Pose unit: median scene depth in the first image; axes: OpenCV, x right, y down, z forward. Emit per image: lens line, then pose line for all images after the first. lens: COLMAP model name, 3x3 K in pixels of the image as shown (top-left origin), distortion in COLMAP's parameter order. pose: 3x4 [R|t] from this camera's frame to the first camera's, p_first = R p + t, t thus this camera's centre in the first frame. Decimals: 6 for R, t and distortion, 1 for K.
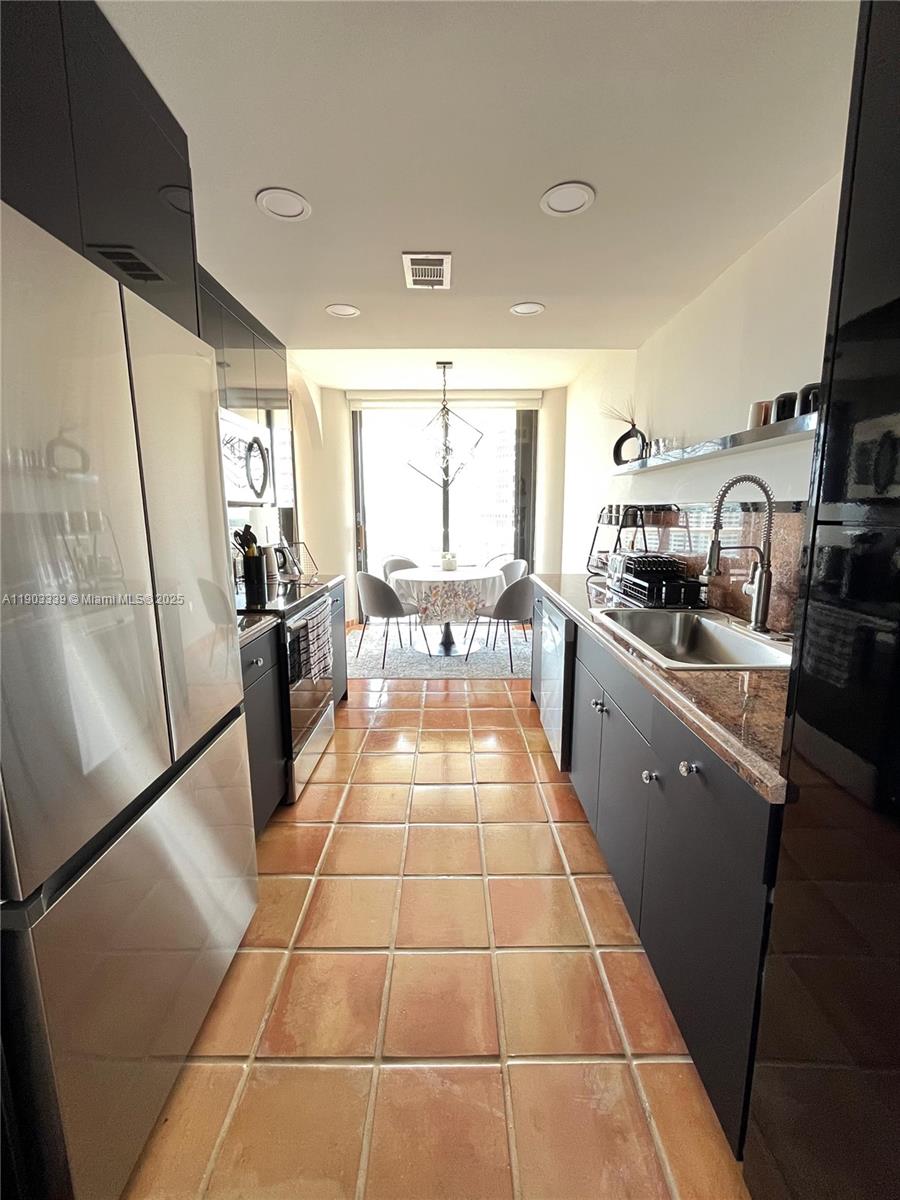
lens RADIAL K [[503.4, 0, 450.0], [0, 503.4, 600.0], [0, 0, 1]] dist [-0.002085, -0.000201]
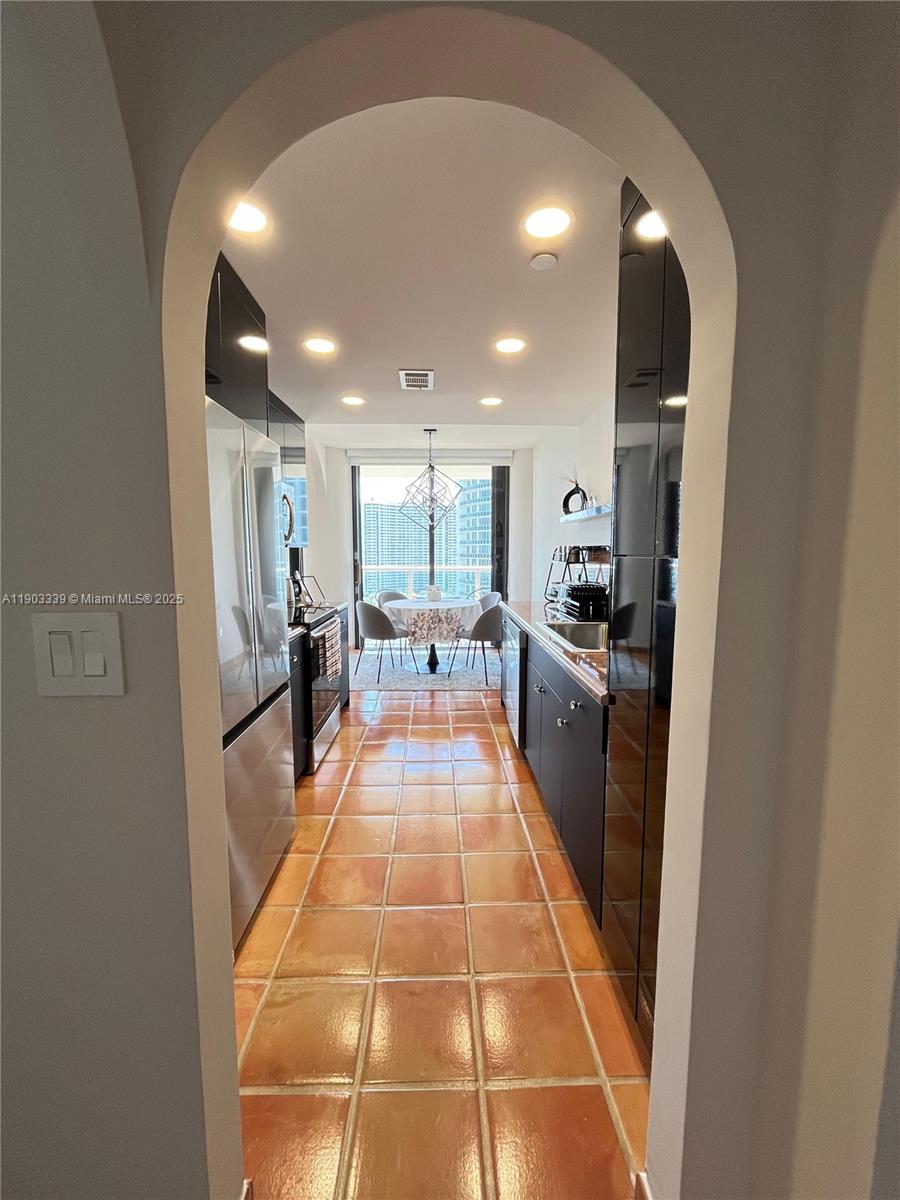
lens RADIAL K [[503.4, 0, 450.0], [0, 503.4, 600.0], [0, 0, 1]] dist [-0.002085, -0.000201]
pose [[0.999700, -0.001197, 0.024451, 0.008942], [0.003088, 0.996989, -0.077479, 0.044463], [-0.024285, 0.077531, 0.996694, -0.248027]]
